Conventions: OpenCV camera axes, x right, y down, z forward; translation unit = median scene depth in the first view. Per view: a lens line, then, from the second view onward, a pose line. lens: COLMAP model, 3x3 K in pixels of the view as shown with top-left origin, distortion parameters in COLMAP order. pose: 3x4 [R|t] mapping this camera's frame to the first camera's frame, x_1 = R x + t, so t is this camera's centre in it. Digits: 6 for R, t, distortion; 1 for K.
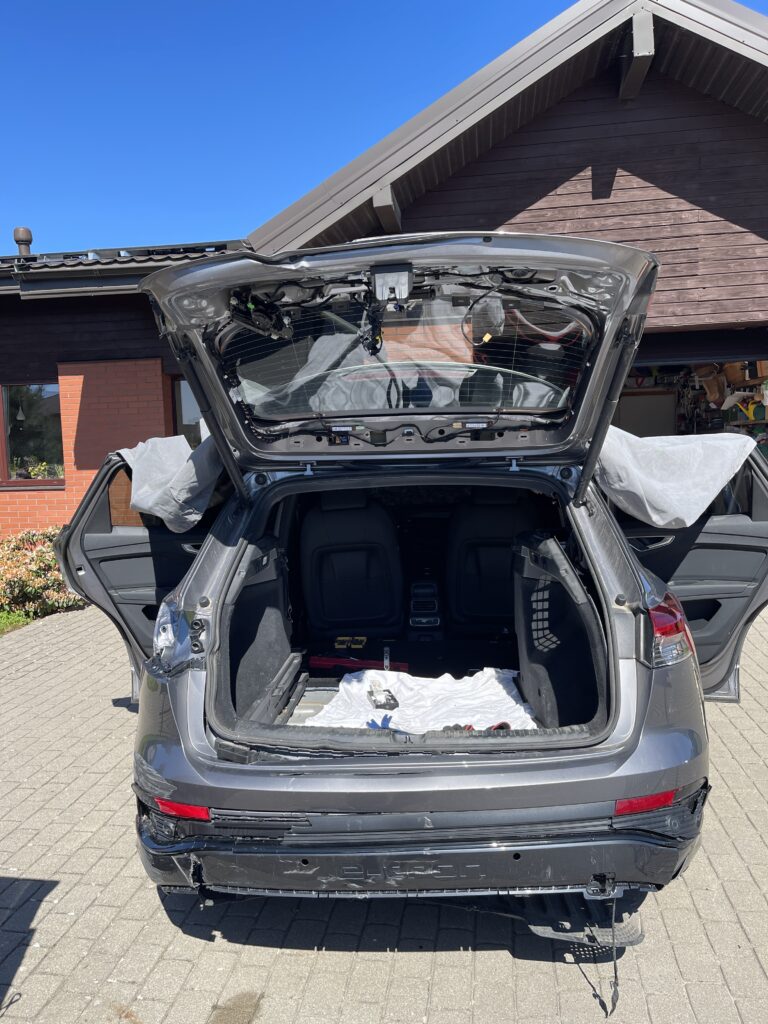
lens RADIAL K [[750.6, 0, 384.0], [0, 750.6, 512.0], [0, 0, 1]] dist [0.006167, -0.003238]
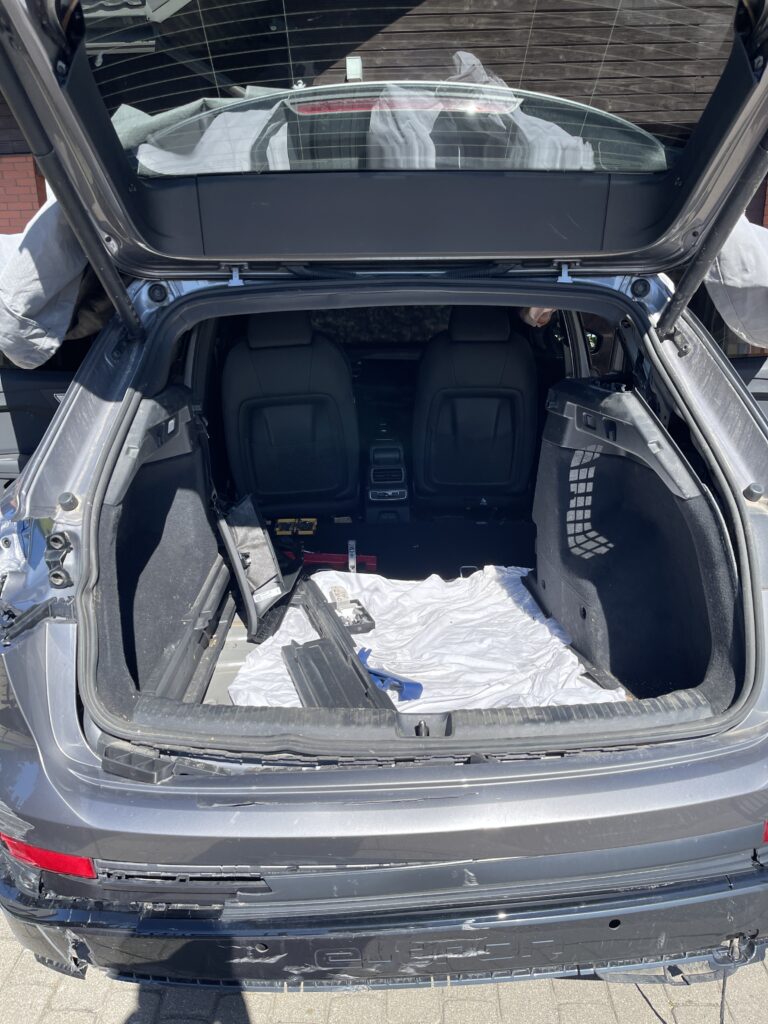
lens RADIAL K [[750.6, 0, 384.0], [0, 750.6, 512.0], [0, 0, 1]] dist [0.006167, -0.003238]
pose [[0.994393, -0.017753, 0.104244, -0.047420], [-0.004235, 0.978329, 0.207012, 0.003721], [-0.105660, -0.206292, 0.972769, 0.348736]]
